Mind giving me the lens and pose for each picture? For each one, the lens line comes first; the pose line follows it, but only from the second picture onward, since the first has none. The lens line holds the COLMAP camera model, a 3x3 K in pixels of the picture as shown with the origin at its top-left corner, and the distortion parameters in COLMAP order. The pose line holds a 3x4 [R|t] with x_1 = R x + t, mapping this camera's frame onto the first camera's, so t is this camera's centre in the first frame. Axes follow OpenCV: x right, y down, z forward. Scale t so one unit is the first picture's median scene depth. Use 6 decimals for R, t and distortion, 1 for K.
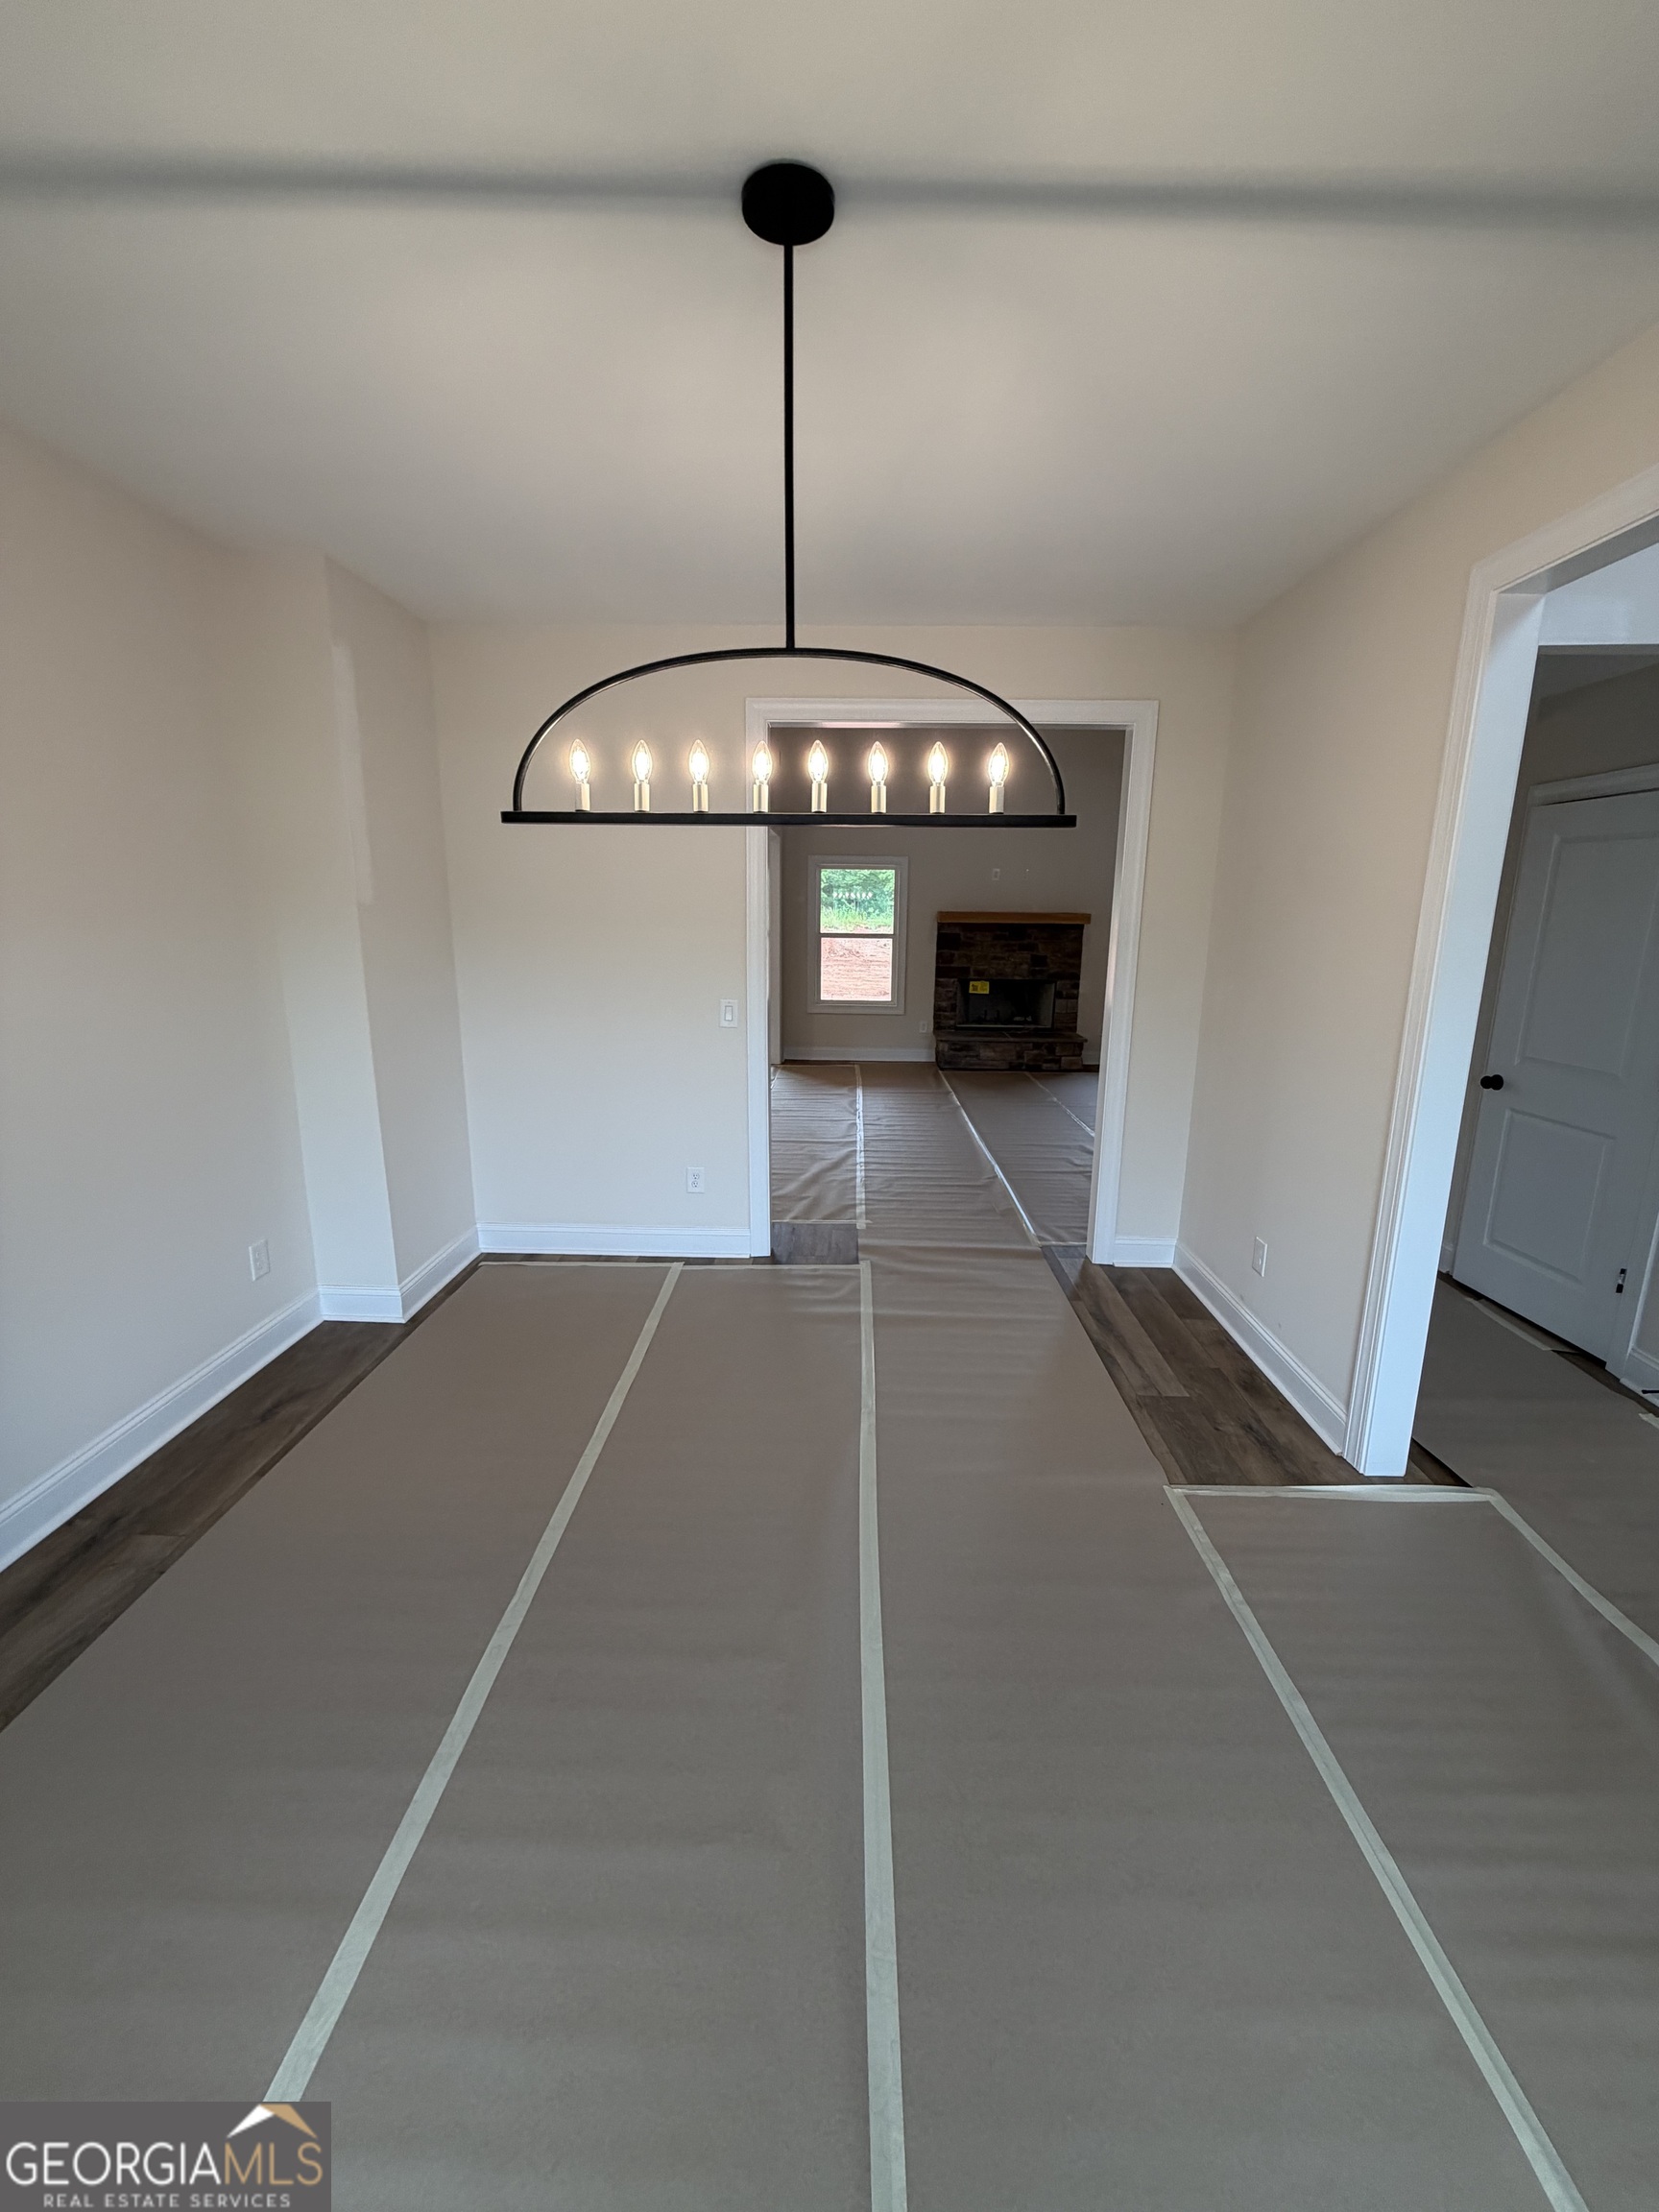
lens RADIAL K [[883.5, 0, 830.4], [0, 883.5, 1099.8], [0, 0, 1]] dist [-0.001306, 0.002497]
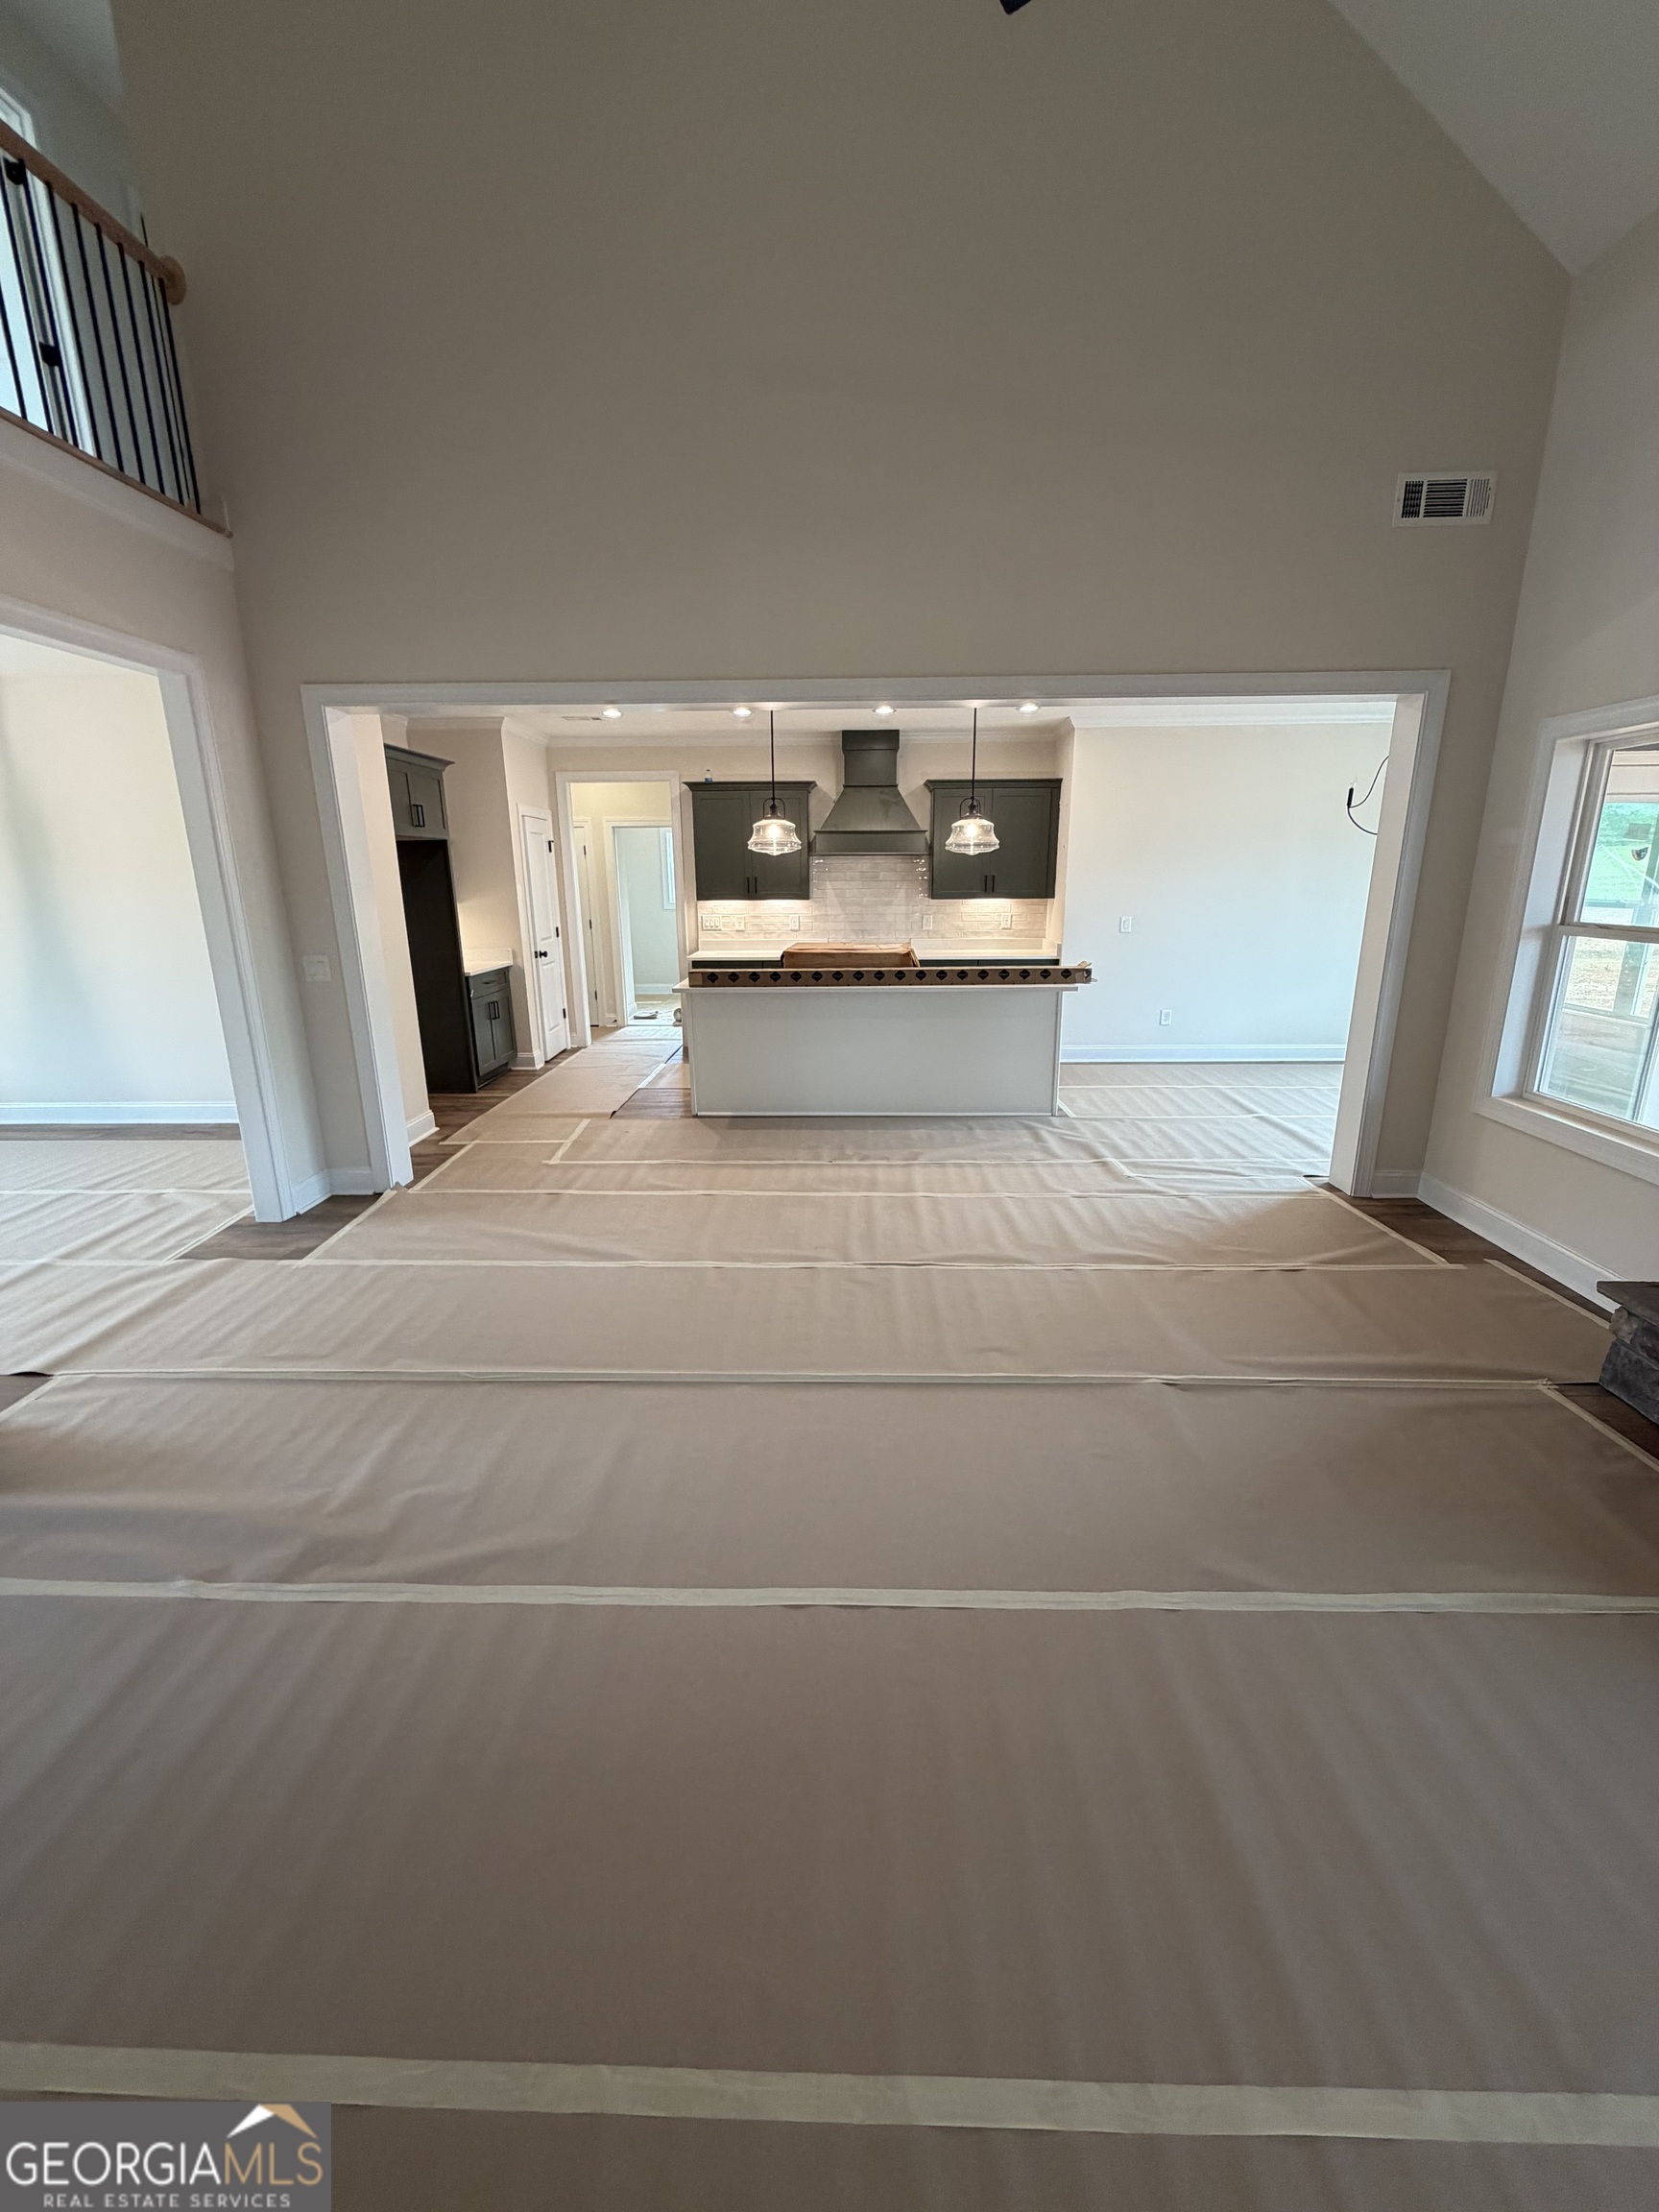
lens RADIAL K [[883.5, 0, 824.4], [0, 883.5, 1094.4], [0, 0, 1]] dist [-0.001306, 0.002497]
pose [[-0.005016, 0.235932, -0.971757, 0.388860], [-0.207959, 0.950277, 0.231791, -0.143279], [0.978125, 0.203248, 0.044298, 0.698134]]
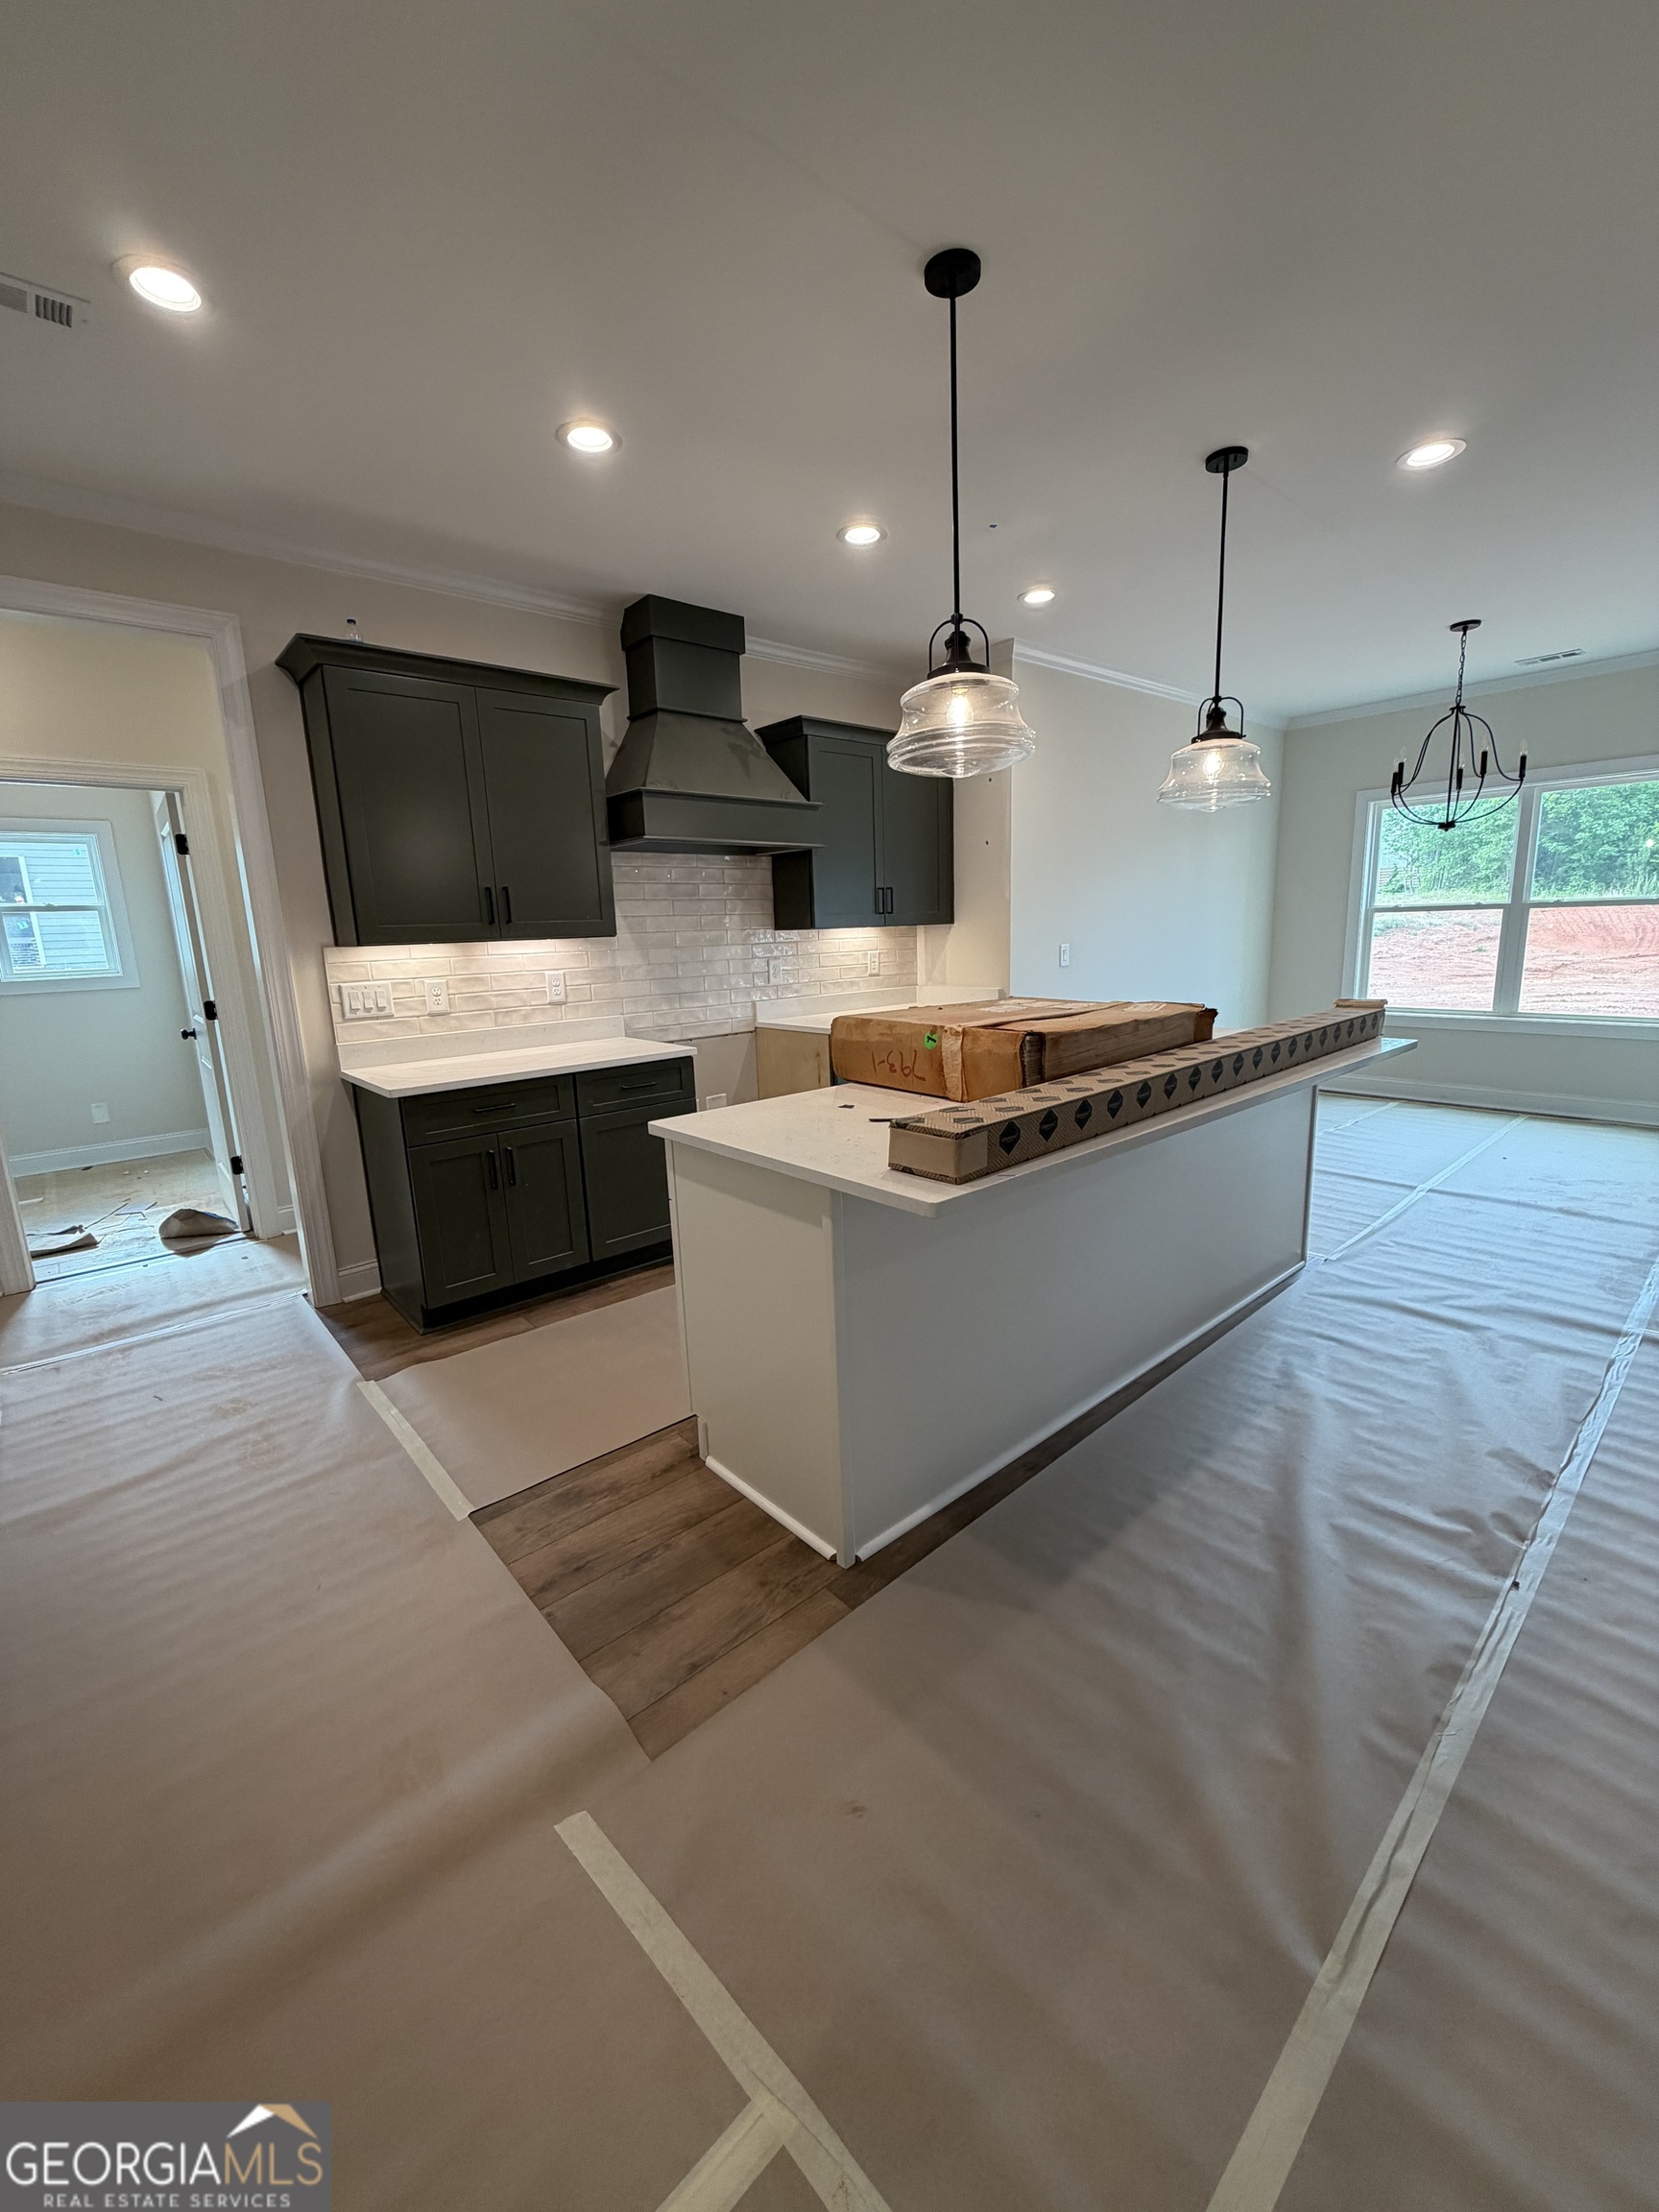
lens RADIAL K [[883.5, 0, 832.8], [0, 883.5, 1097.4], [0, 0, 1]] dist [-0.001306, 0.002497]
pose [[0.679507, 0.107632, -0.725731, -0.093868], [-0.118092, 0.992328, 0.036601, -0.076252], [0.724103, 0.060832, 0.687004, 0.487458]]
